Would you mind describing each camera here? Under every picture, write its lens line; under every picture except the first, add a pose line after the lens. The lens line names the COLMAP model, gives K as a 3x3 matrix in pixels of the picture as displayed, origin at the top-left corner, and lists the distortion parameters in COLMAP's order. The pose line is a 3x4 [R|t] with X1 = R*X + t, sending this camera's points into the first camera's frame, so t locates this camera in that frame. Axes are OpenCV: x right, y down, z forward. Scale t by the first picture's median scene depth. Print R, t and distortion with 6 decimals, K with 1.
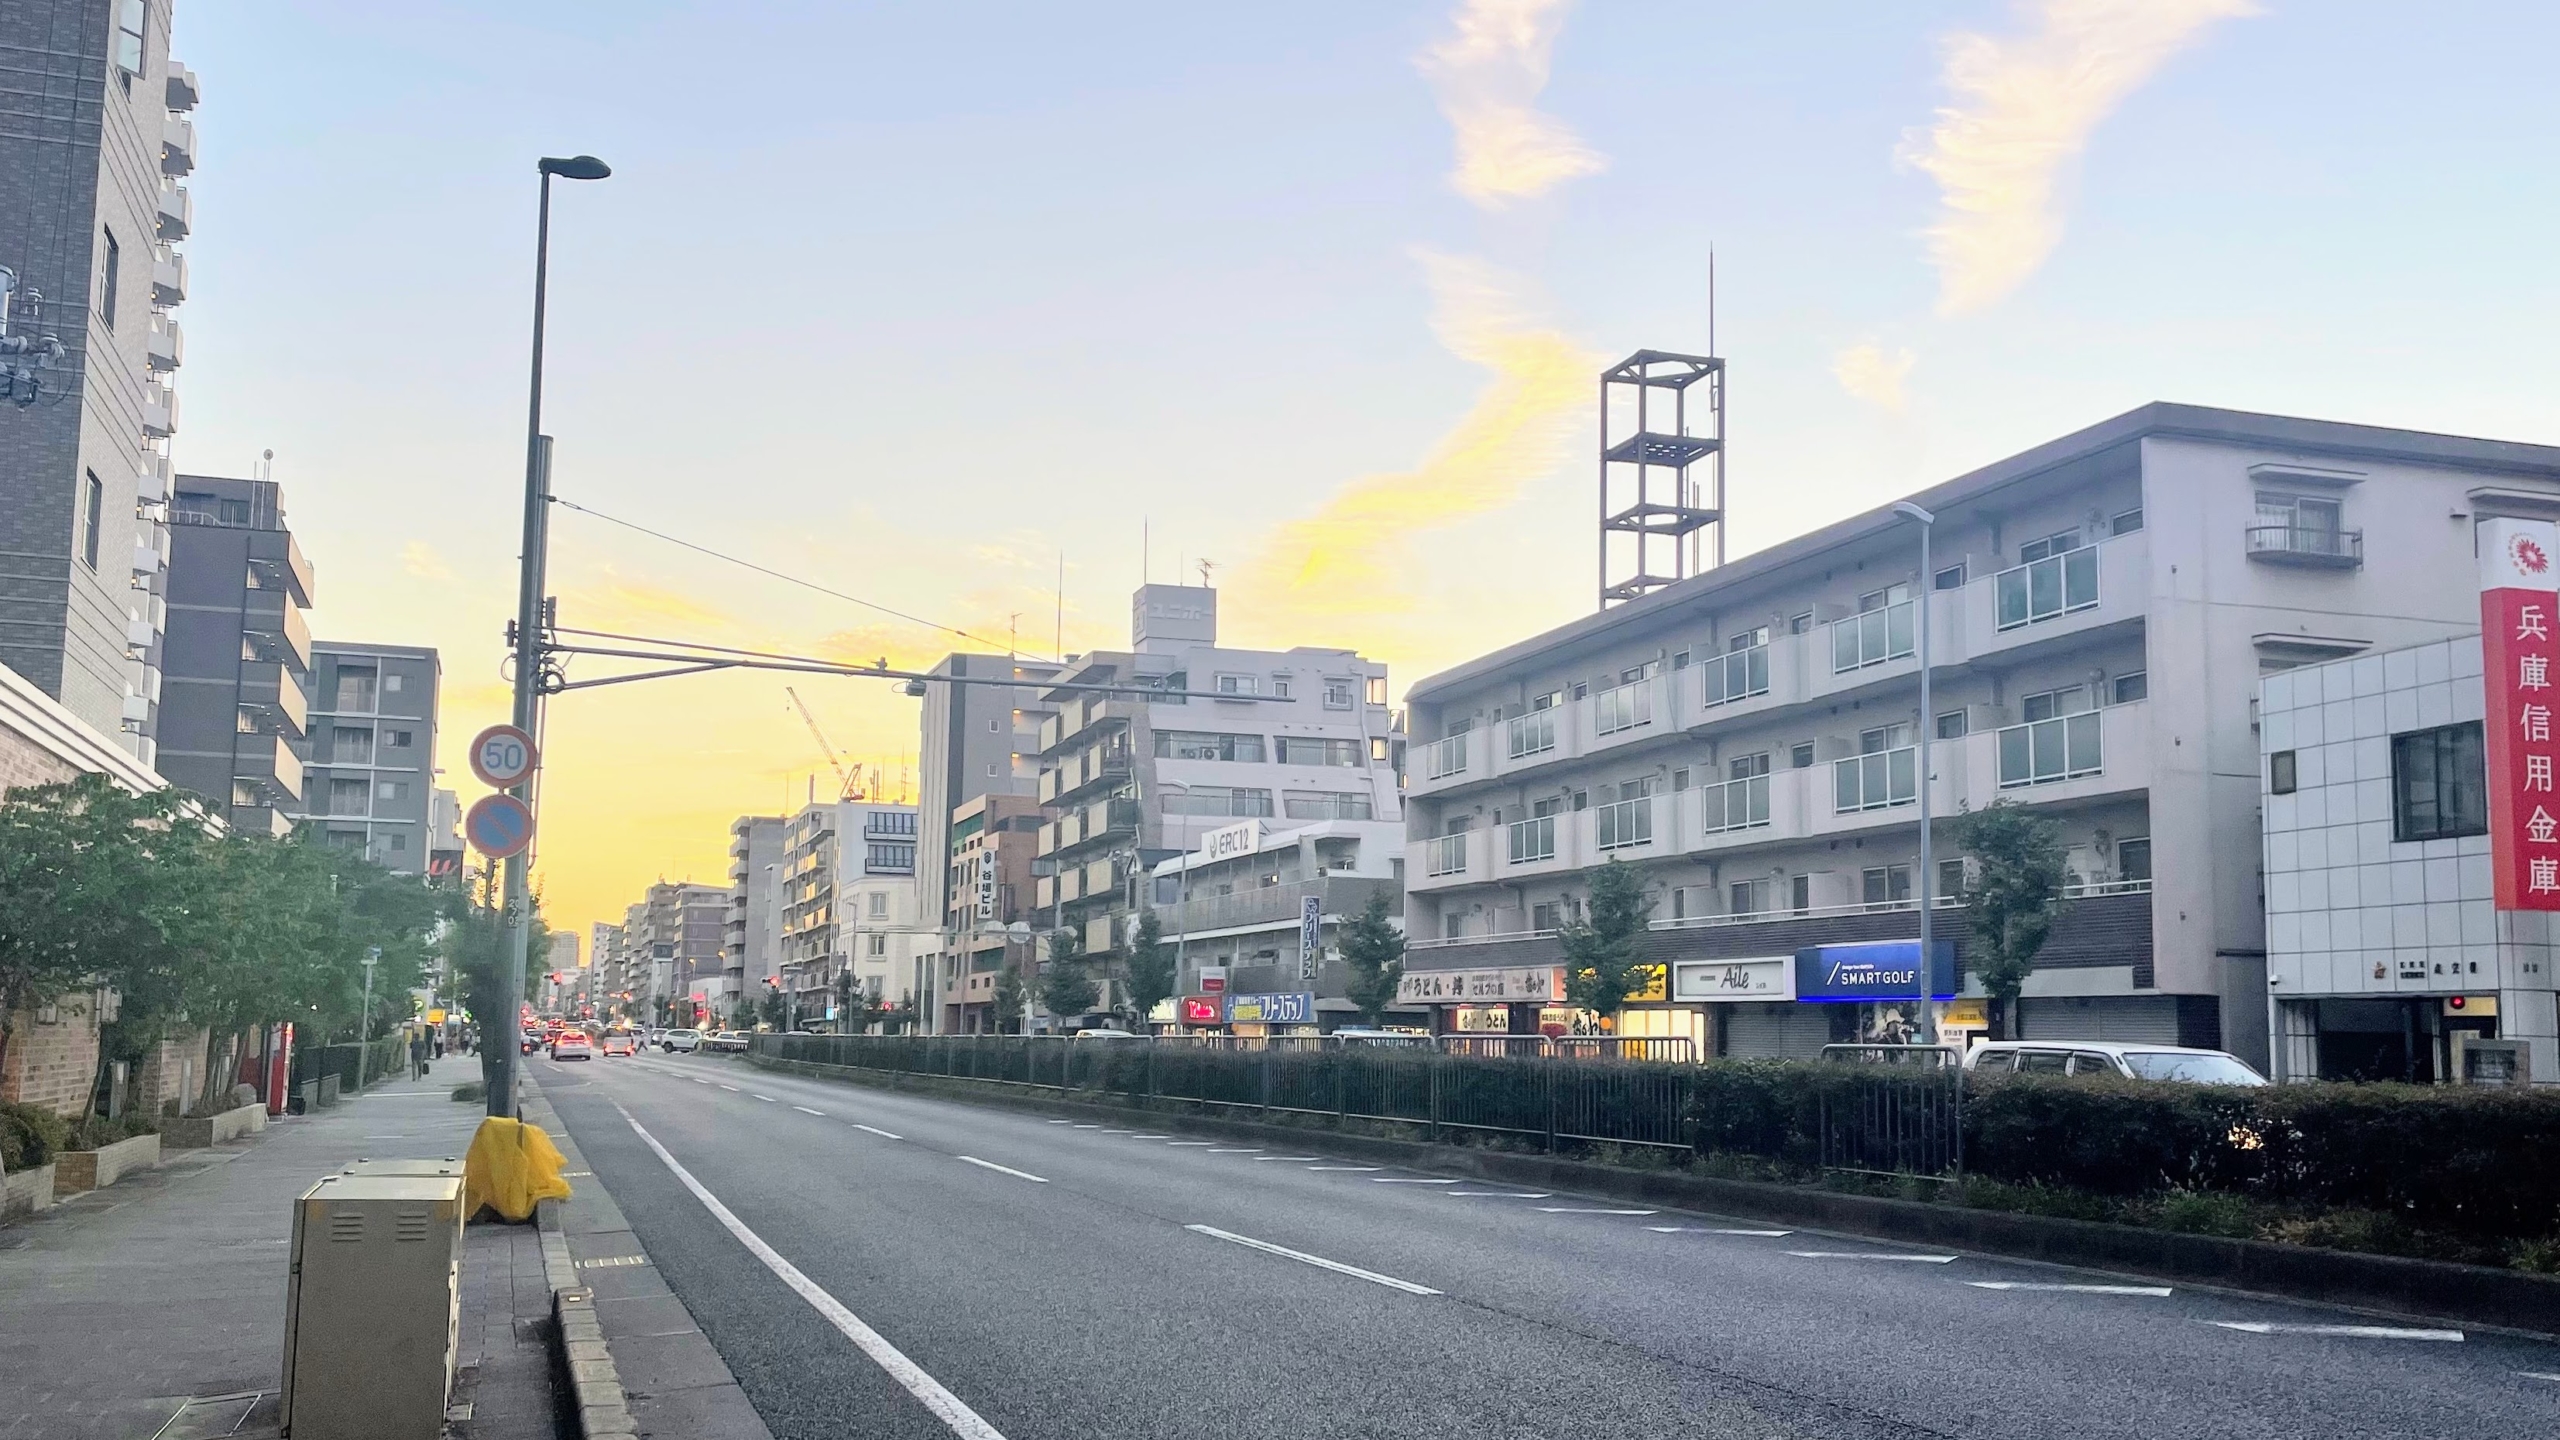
lens RADIAL K [[2320.6, 0, 1286.0], [0, 2320.6, 754.6], [0, 0, 1]] dist [0.078016, -0.010723]
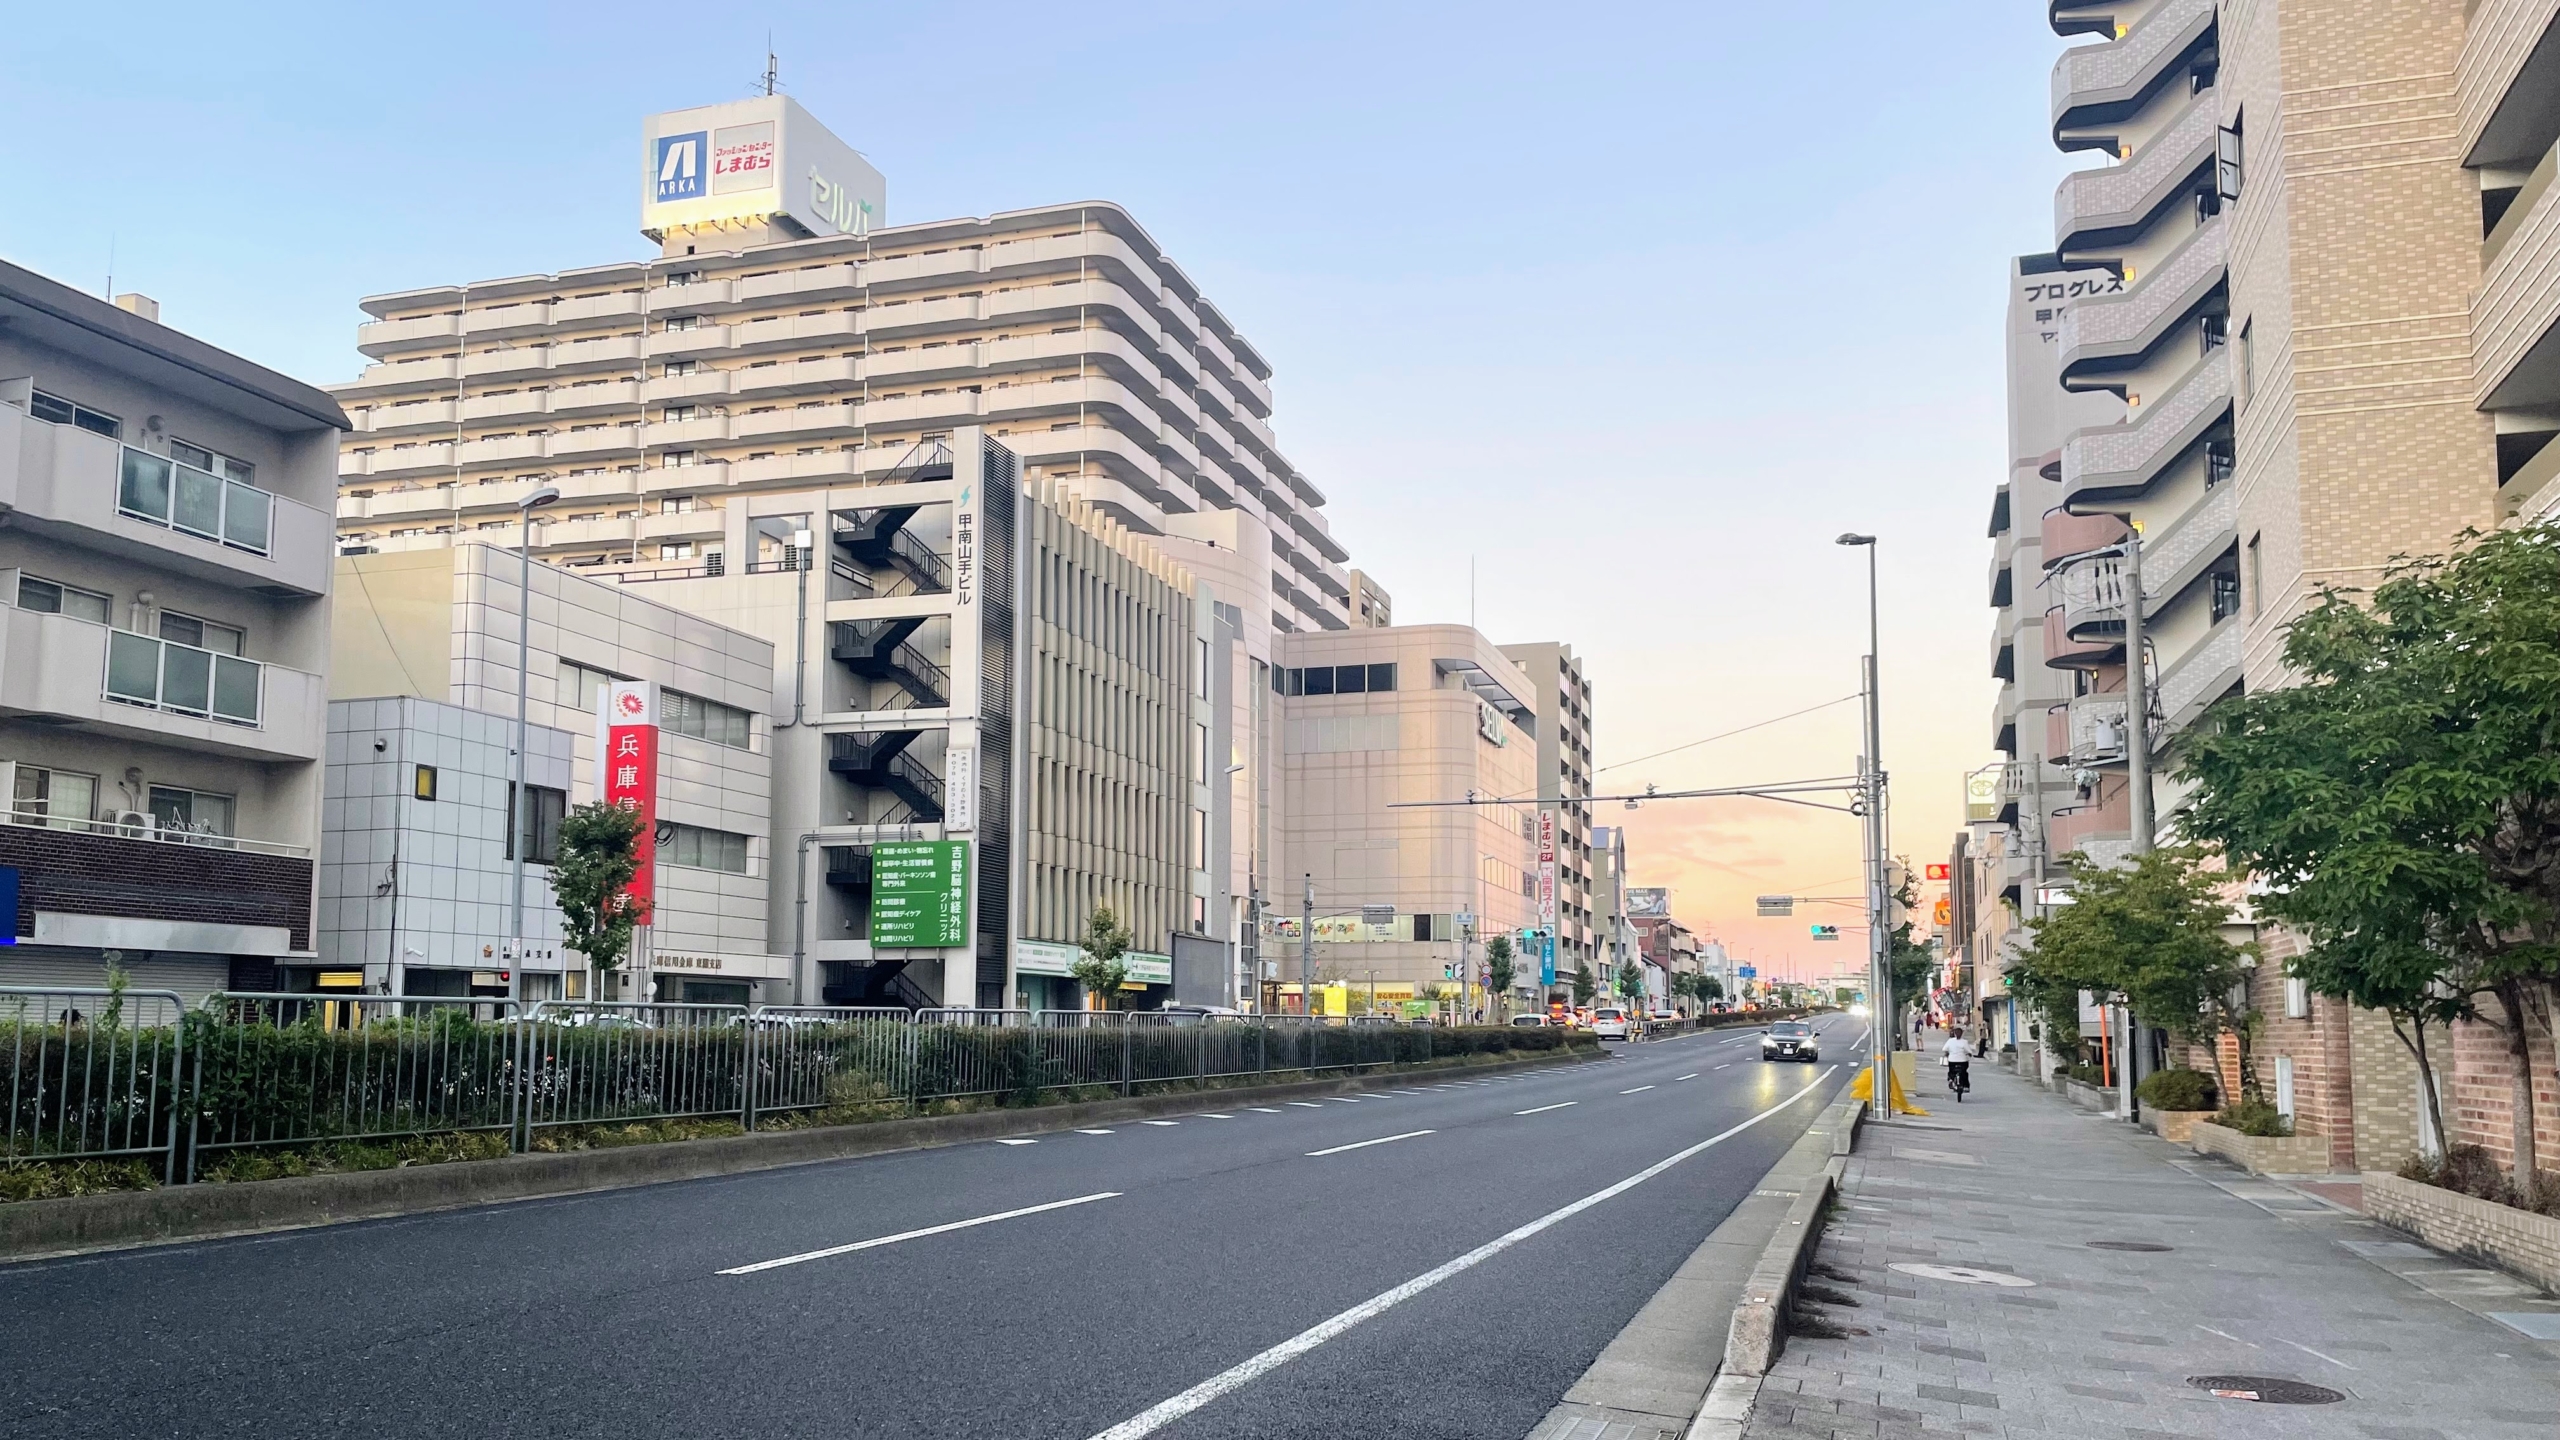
lens RADIAL K [[1936.9, 0, 1269.7], [0, 1936.9, 846.4], [0, 0, 1]] dist [0.085693, -0.115590]
pose [[-0.806376, 0.035725, 0.590323, -0.286850], [-0.091367, 0.978664, -0.184034, 0.102184], [-0.584303, -0.202337, -0.785907, 0.842622]]
